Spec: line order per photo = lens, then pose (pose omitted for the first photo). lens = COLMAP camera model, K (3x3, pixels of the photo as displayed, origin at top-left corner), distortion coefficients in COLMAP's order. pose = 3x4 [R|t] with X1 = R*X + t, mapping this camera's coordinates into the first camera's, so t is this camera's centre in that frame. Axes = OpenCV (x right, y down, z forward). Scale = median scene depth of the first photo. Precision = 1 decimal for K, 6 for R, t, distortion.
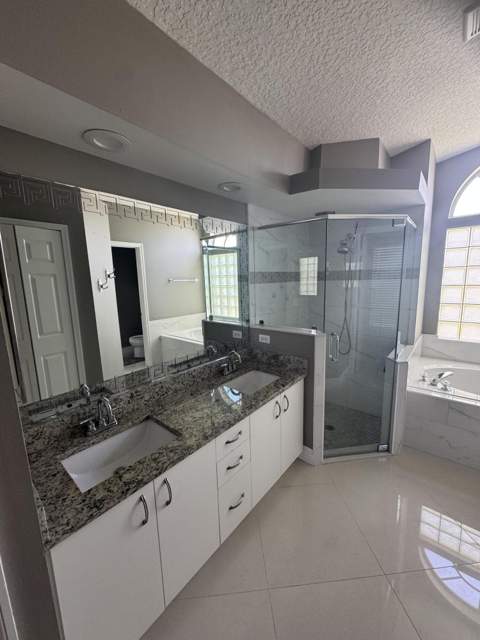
lens RADIAL K [[255.1, 0, 240.6], [0, 255.1, 320.4], [0, 0, 1]] dist [0.001796, 0.001005]
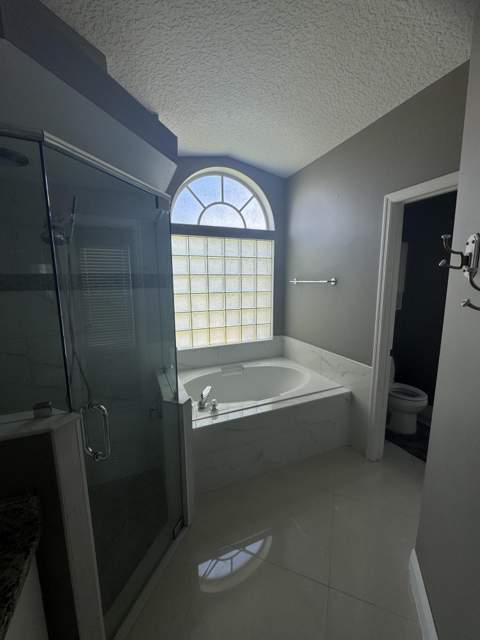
lens RADIAL K [[255.1, 0, 240.5], [0, 255.1, 322.6], [0, 0, 1]] dist [0.001796, 0.001005]
pose [[0.458018, -0.122168, 0.880508, 0.078085], [0.132725, 0.988807, 0.068154, -0.084758], [-0.878979, 0.085650, 0.469106, 0.454035]]
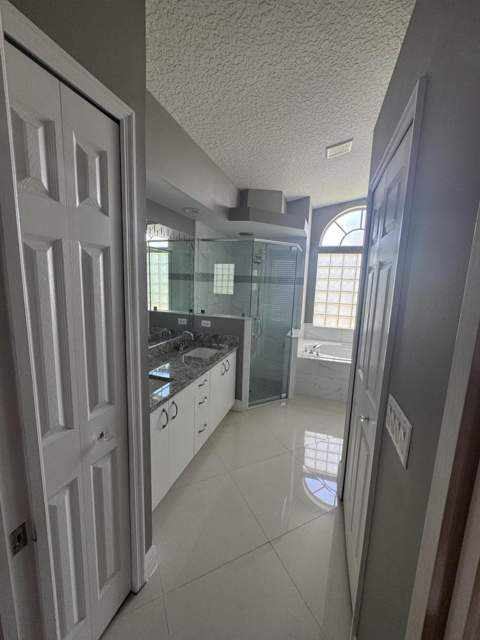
lens RADIAL K [[255.1, 0, 238.8], [0, 255.1, 319.5], [0, 0, 1]] dist [0.001796, 0.001005]
pose [[0.929282, 0.005615, 0.369328, -0.239431], [-0.002968, 0.999966, -0.007735, 0.061044], [-0.369359, 0.006092, 0.929267, -0.293225]]
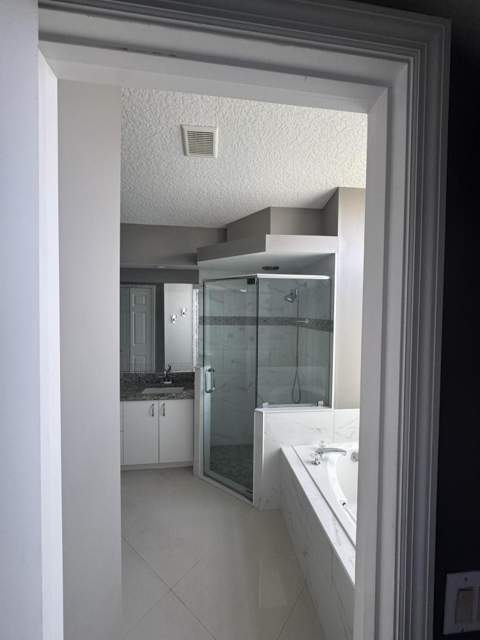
lens RADIAL K [[255.1, 0, 238.9], [0, 255.1, 319.9], [0, 0, 1]] dist [0.001796, 0.001005]
pose [[0.731167, 0.059711, -0.679580, 1.144289], [-0.140724, 0.987939, -0.064602, -0.111968], [0.667526, 0.142868, 0.730752, 0.130283]]
